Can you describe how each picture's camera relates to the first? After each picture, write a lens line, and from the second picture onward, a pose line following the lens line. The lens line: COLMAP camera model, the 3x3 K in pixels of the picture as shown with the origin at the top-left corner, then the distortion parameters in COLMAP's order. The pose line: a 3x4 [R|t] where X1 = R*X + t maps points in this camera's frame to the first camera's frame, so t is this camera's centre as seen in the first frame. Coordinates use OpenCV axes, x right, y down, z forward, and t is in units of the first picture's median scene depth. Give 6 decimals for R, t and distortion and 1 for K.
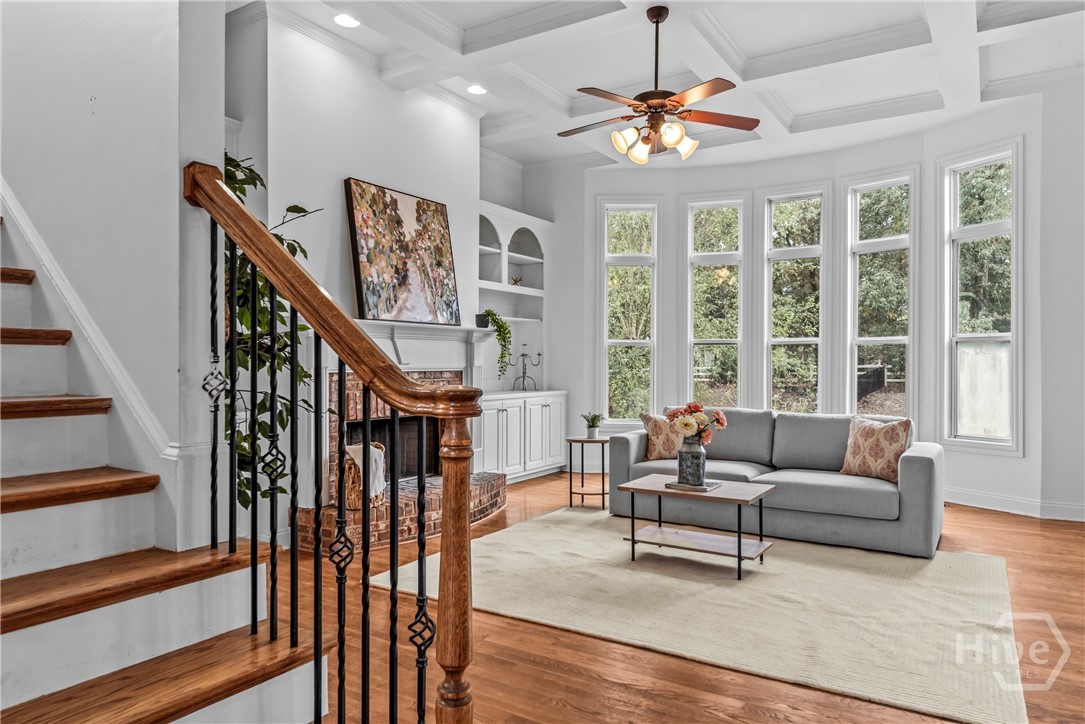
lens RADIAL K [[704.8, 0, 553.2], [0, 704.8, 358.8], [0, 0, 1]] dist [0.007721, -0.002456]
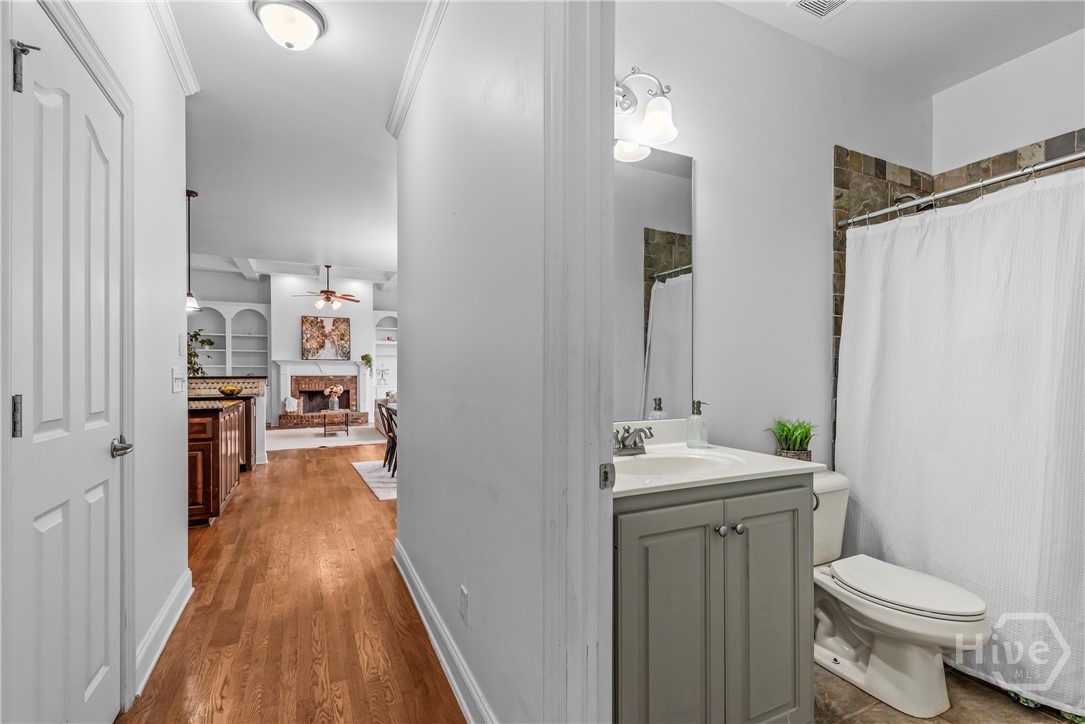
lens RADIAL K [[487.2, 0, 568.4], [0, 487.2, 371.4], [0, 0, 1]] dist [0.028512, -0.011113]
pose [[0.858843, -0.005880, -0.512205, 1.874113], [0.005341, 0.999983, -0.002523, 0.010524], [0.512210, -0.000569, 0.858860, -0.306402]]
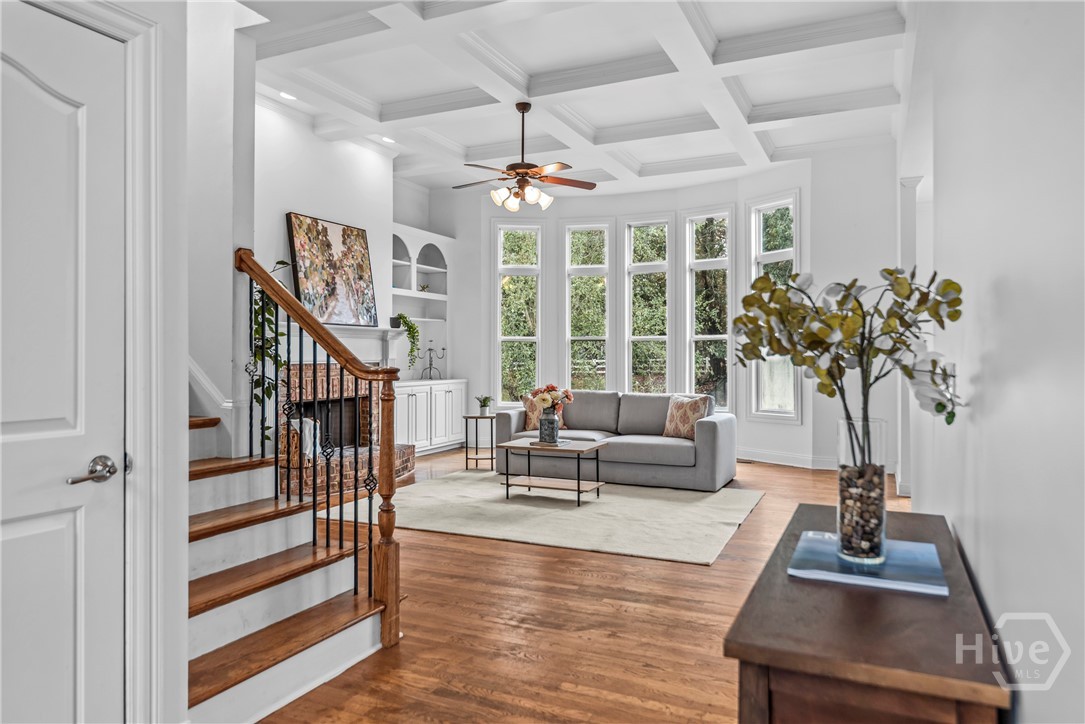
lens RADIAL K [[704.8, 0, 551.2], [0, 704.8, 349.5], [0, 0, 1]] dist [0.007721, -0.002456]
pose [[0.992688, -0.001006, 0.120708, 0.026858], [0.001362, 0.999995, -0.002867, -0.002179], [-0.120704, 0.003010, 0.992684, -0.322866]]
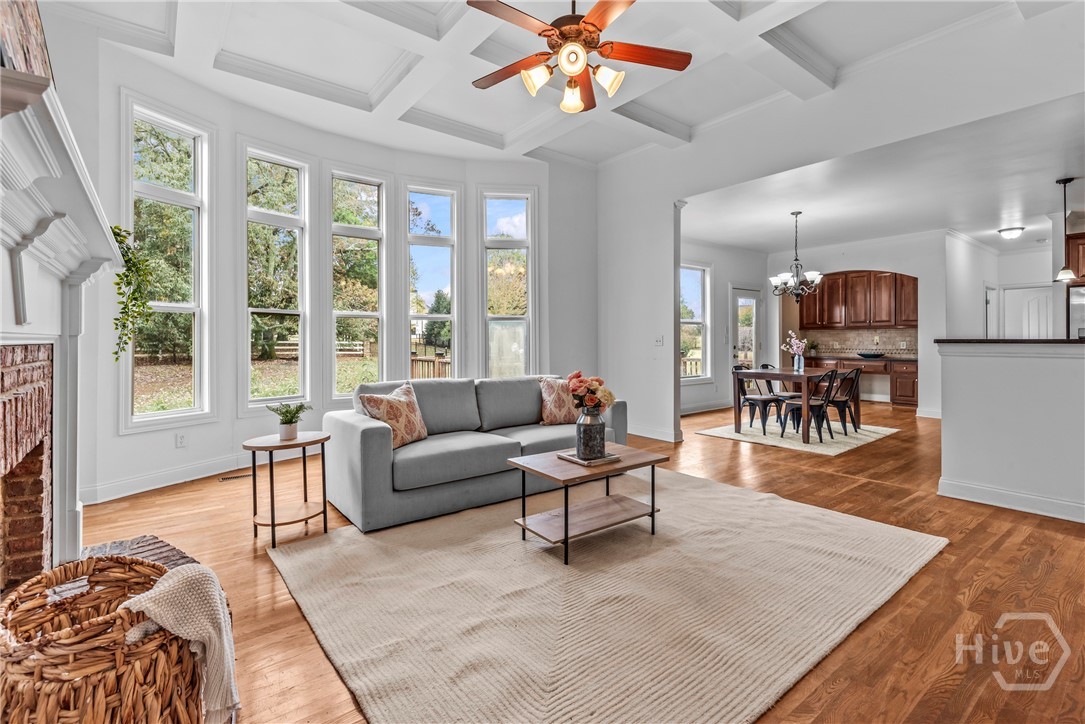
lens RADIAL K [[487.2, 0, 546.2], [0, 487.2, 343.9], [0, 0, 1]] dist [0.028512, -0.011113]
pose [[0.347685, -0.006100, 0.937592, -0.369551], [0.000070, 0.999979, 0.006480, 0.017378], [-0.937611, -0.002188, 0.347678, 0.689193]]
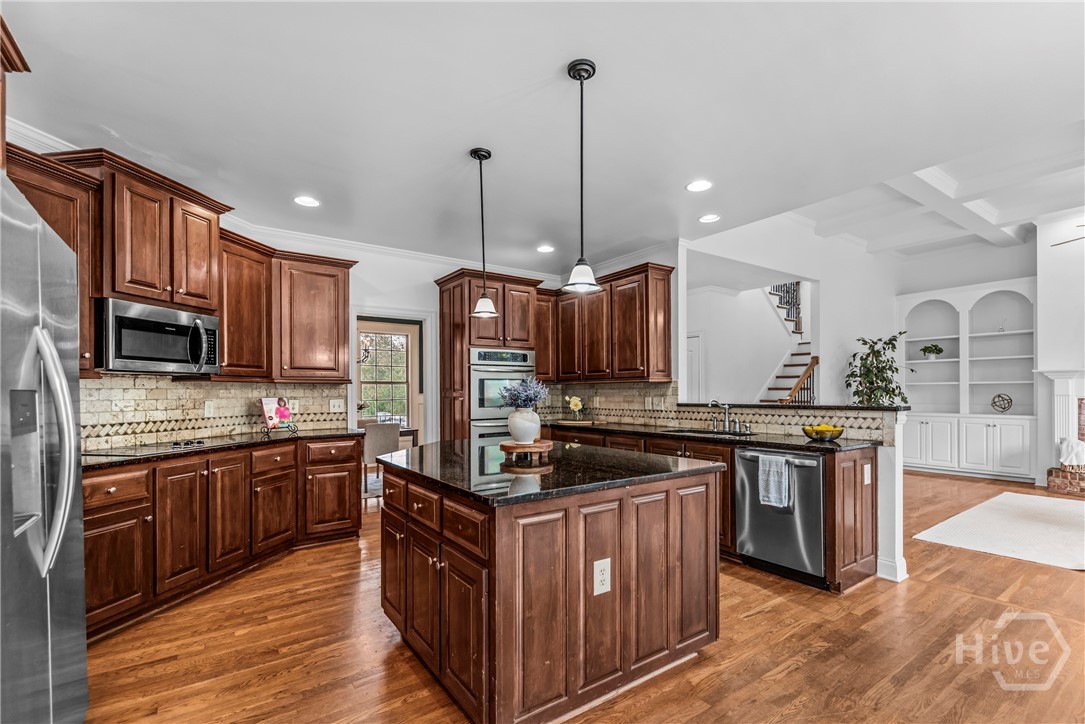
lens RADIAL K [[487.2, 0, 536.5], [0, 487.2, 396.6], [0, 0, 1]] dist [0.028512, -0.011113]
pose [[-0.407292, 0.010388, -0.913239, 1.330791], [0.010166, 0.999925, 0.006841, -0.007823], [0.913241, -0.006498, -0.407367, 0.225314]]
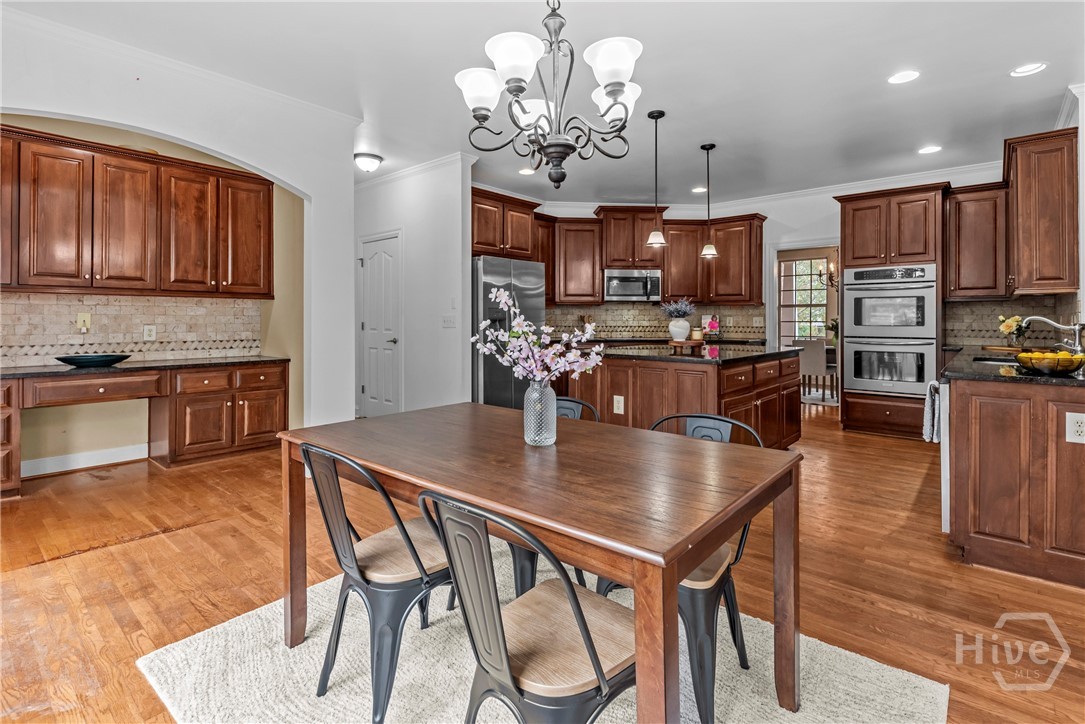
lens RADIAL K [[485.0, 0, 550.4], [0, 485.0, 316.2], [0, 0, 1]] dist [0.005681, 0.000447]
pose [[-0.991061, -0.001340, 0.133401, 0.974957], [-0.002538, 0.999958, -0.008811, 0.011410], [-0.133384, -0.009071, -0.991023, 0.823295]]
